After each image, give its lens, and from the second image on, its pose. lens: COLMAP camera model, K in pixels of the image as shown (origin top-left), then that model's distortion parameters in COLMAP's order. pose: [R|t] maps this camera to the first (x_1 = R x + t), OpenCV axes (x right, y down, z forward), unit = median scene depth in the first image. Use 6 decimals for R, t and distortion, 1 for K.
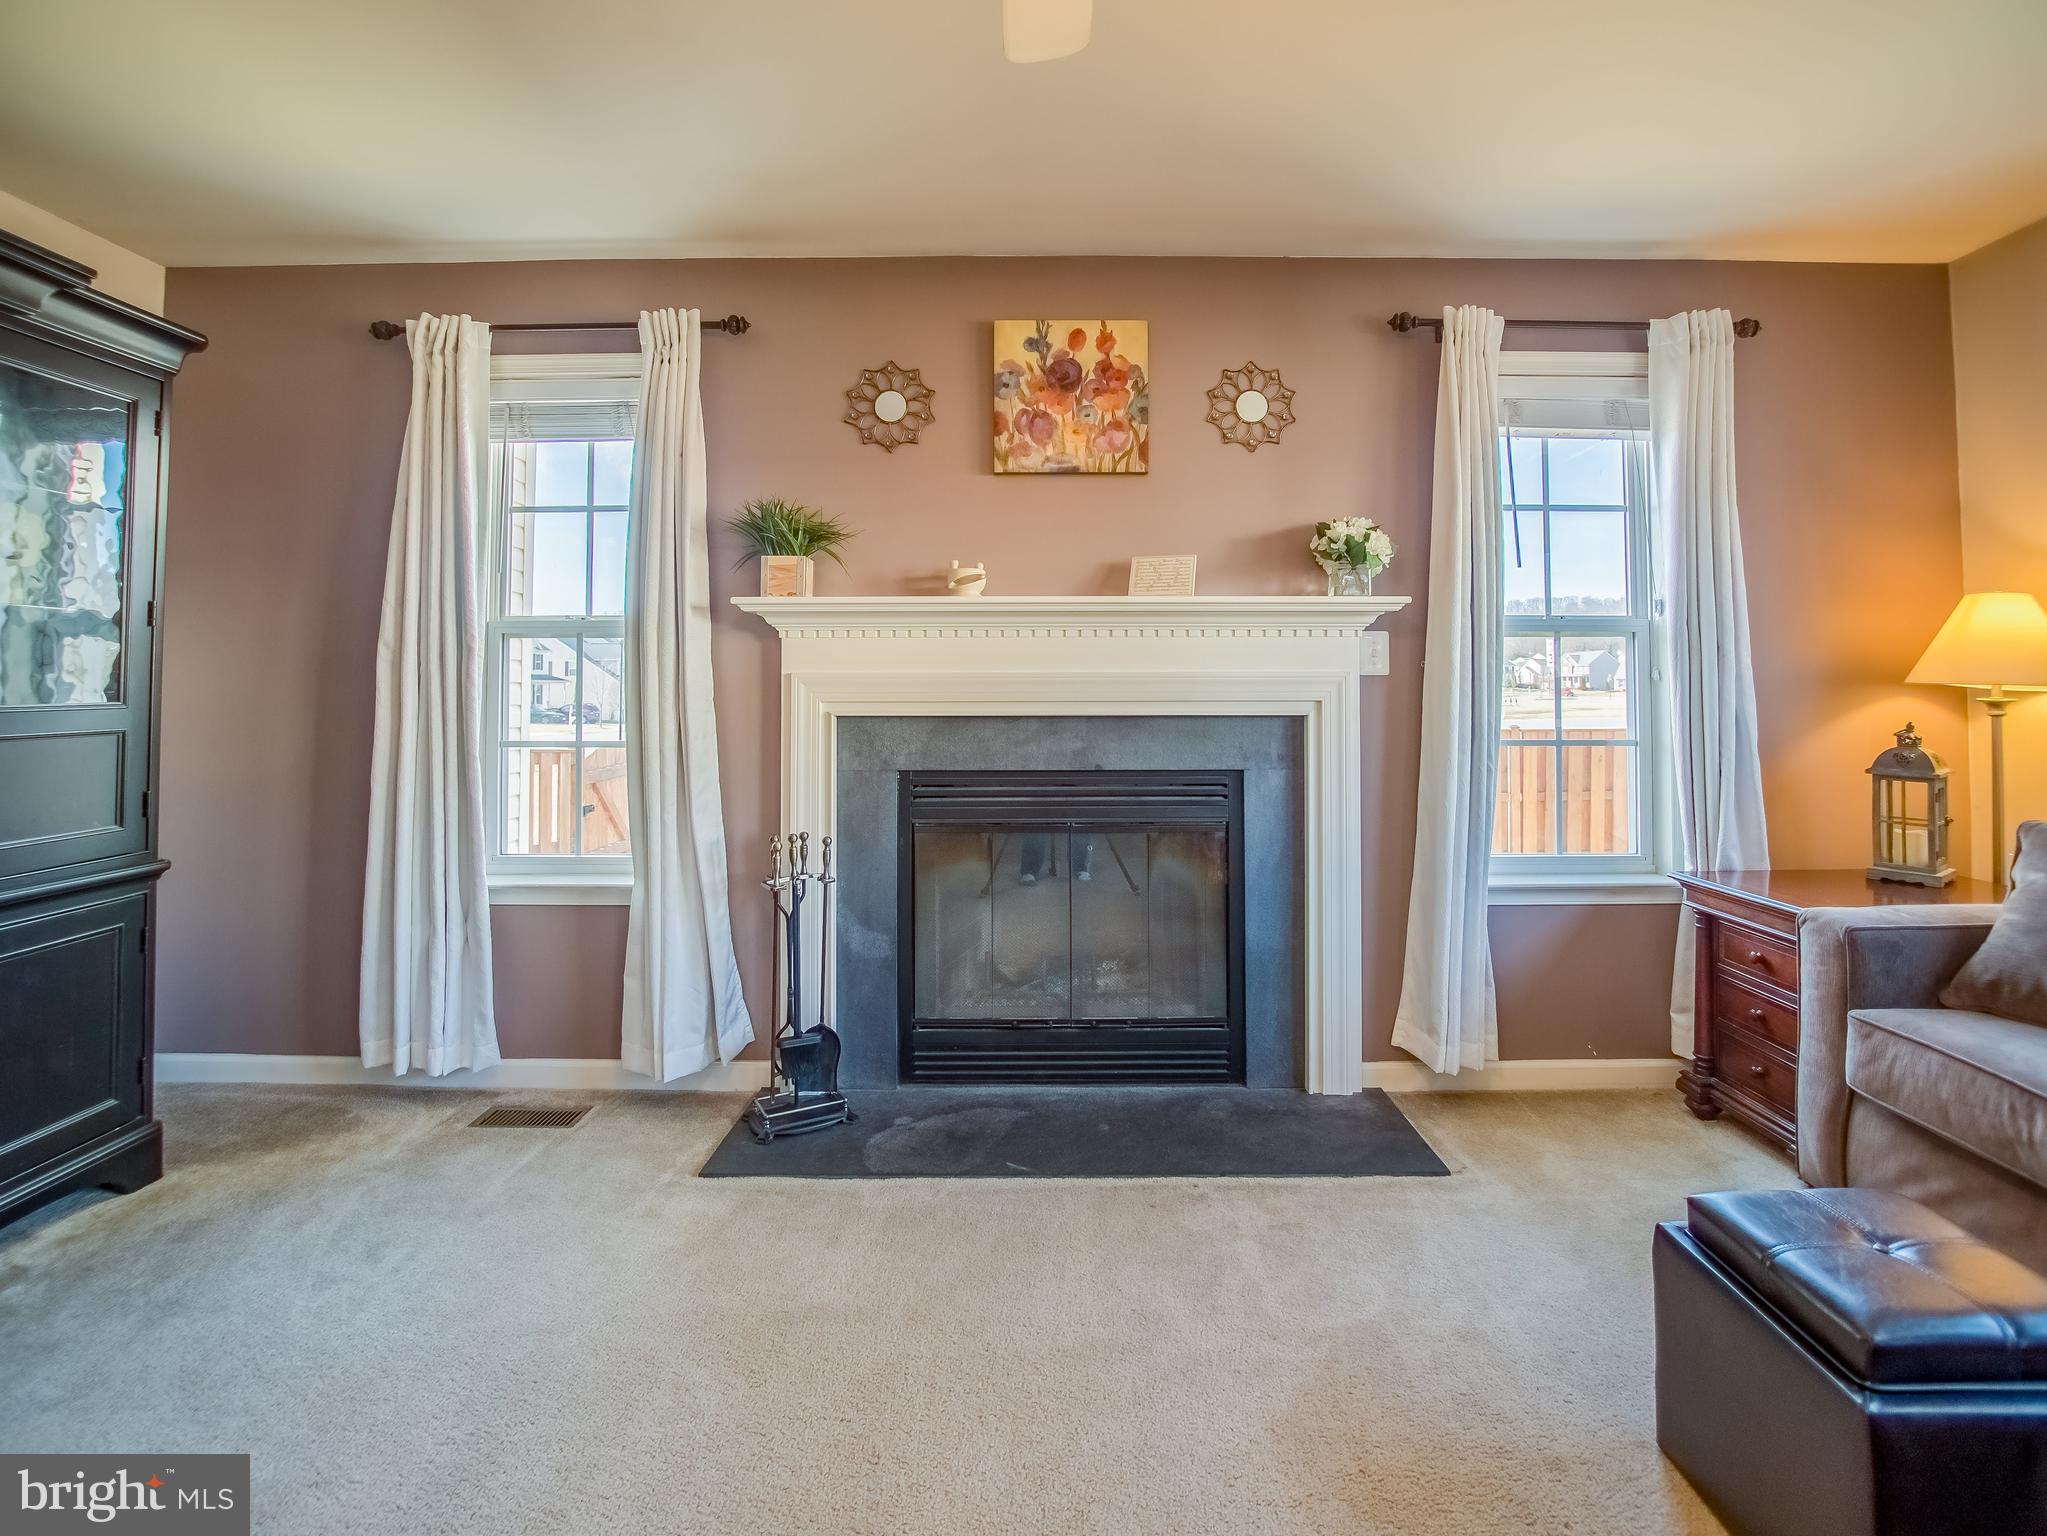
lens RADIAL K [[971.8, 0, 1052.0], [0, 971.8, 651.3], [0, 0, 1]] dist [-0.038286, 0.010187]
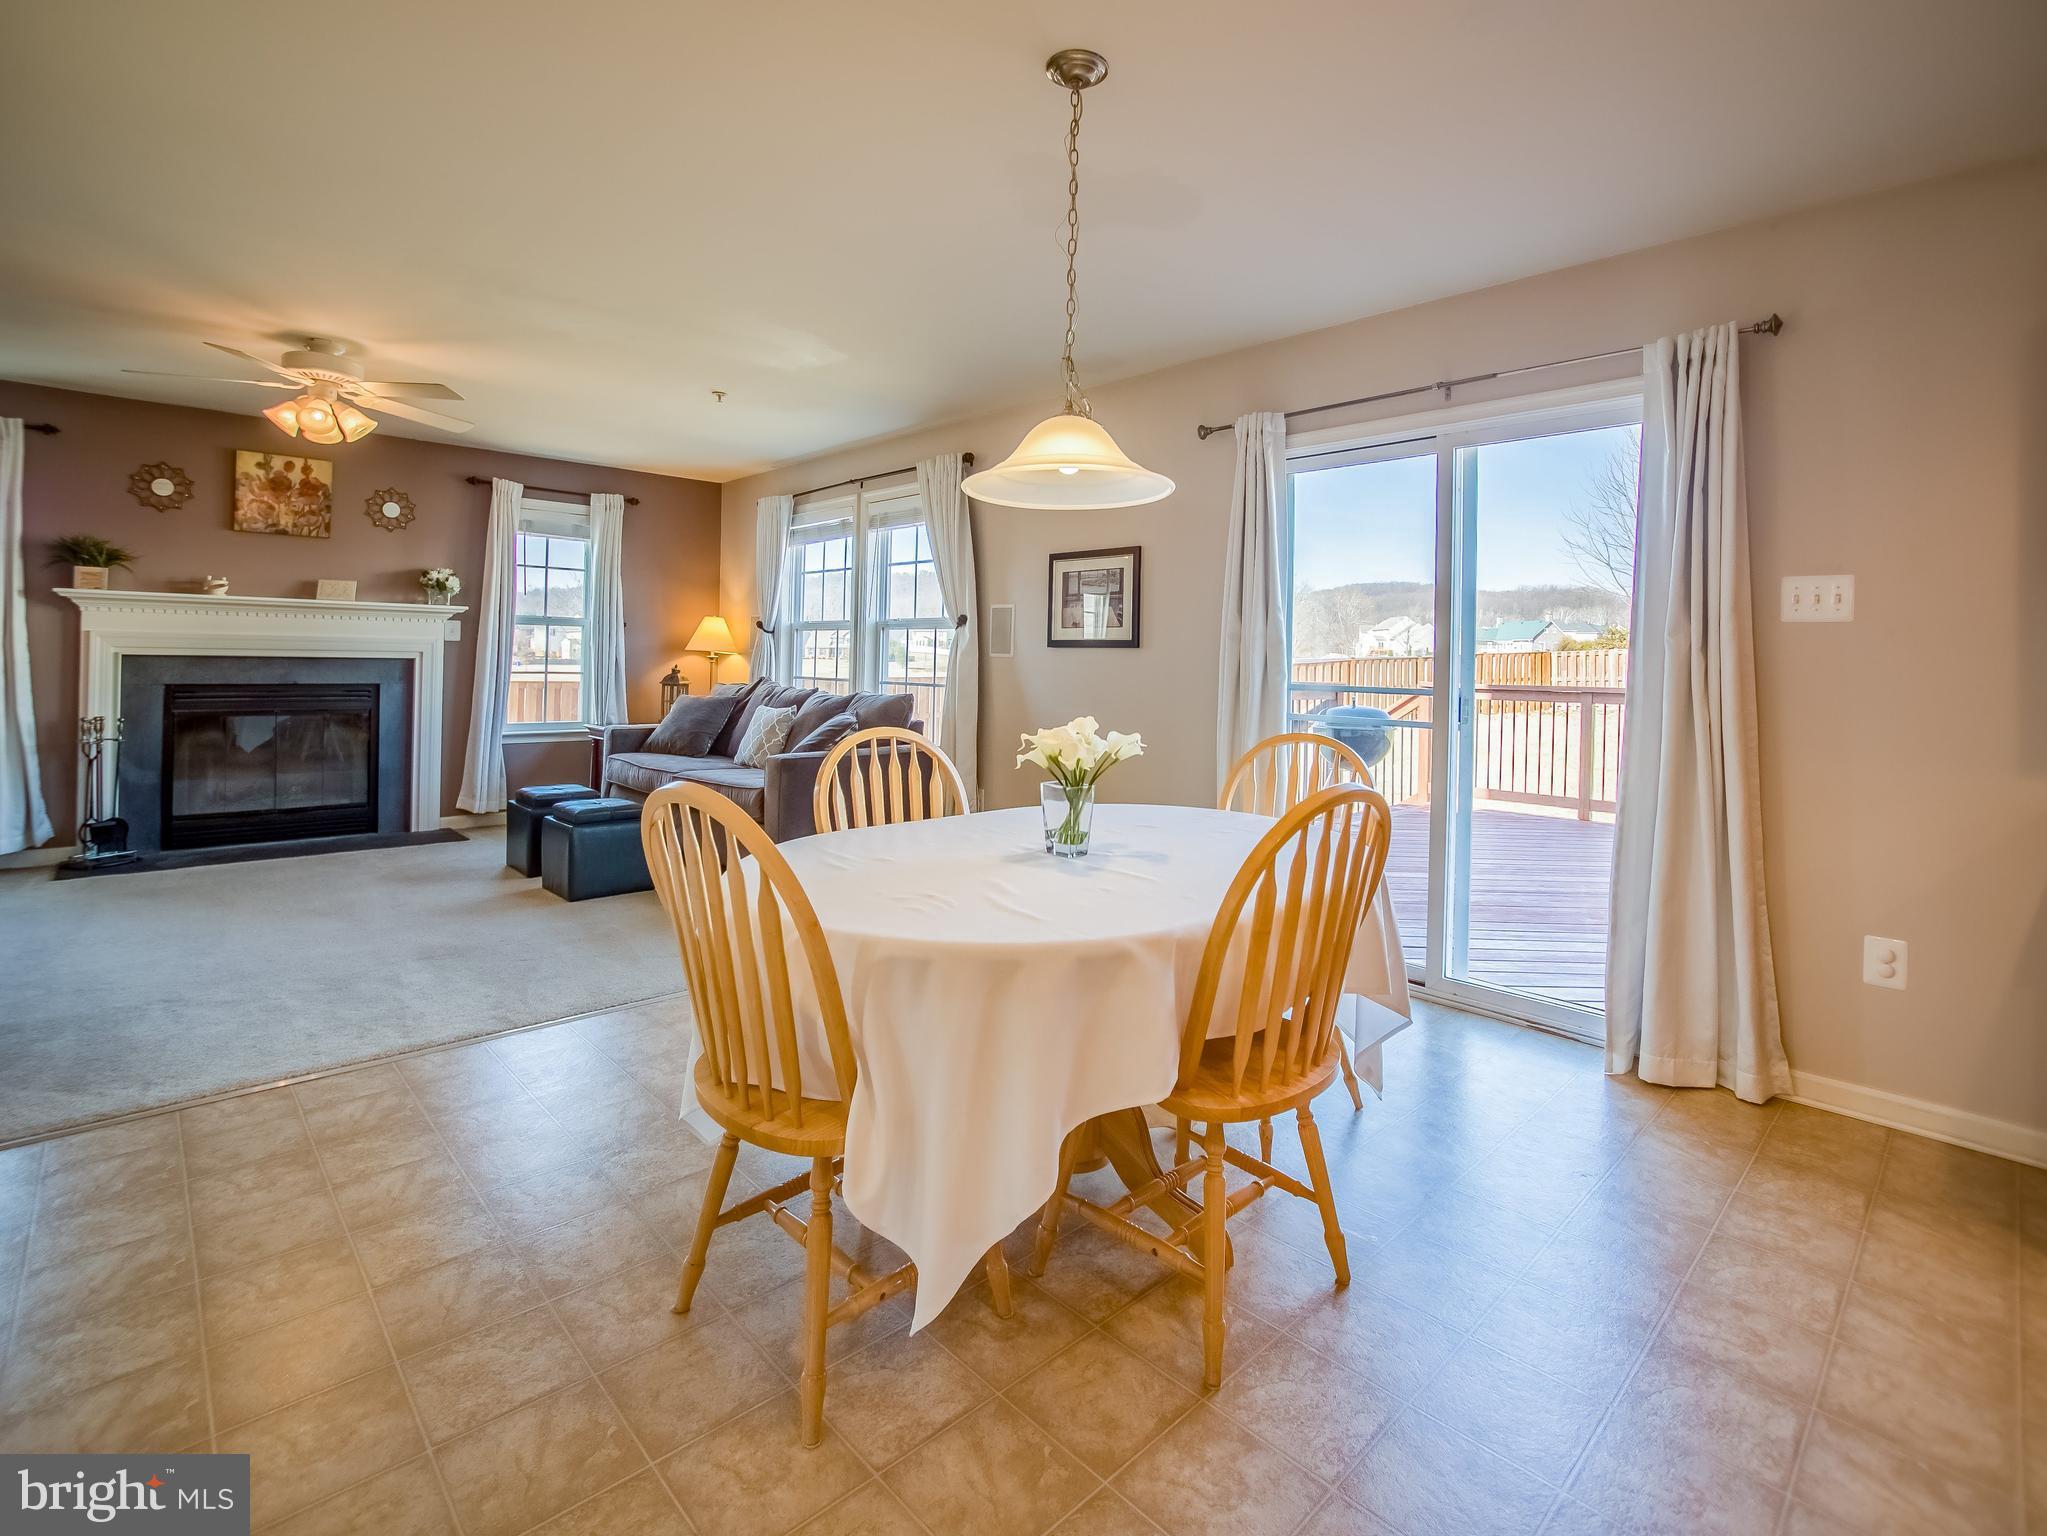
lens RADIAL K [[991.8, 0, 1058.3], [0, 991.8, 655.1], [0, 0, 1]] dist [-0.037960, 0.010503]
pose [[0.719137, 0.019616, 0.694592, -0.217089], [-0.045663, 0.998775, 0.019070, -0.048278], [-0.693367, -0.045431, 0.719152, -1.548305]]
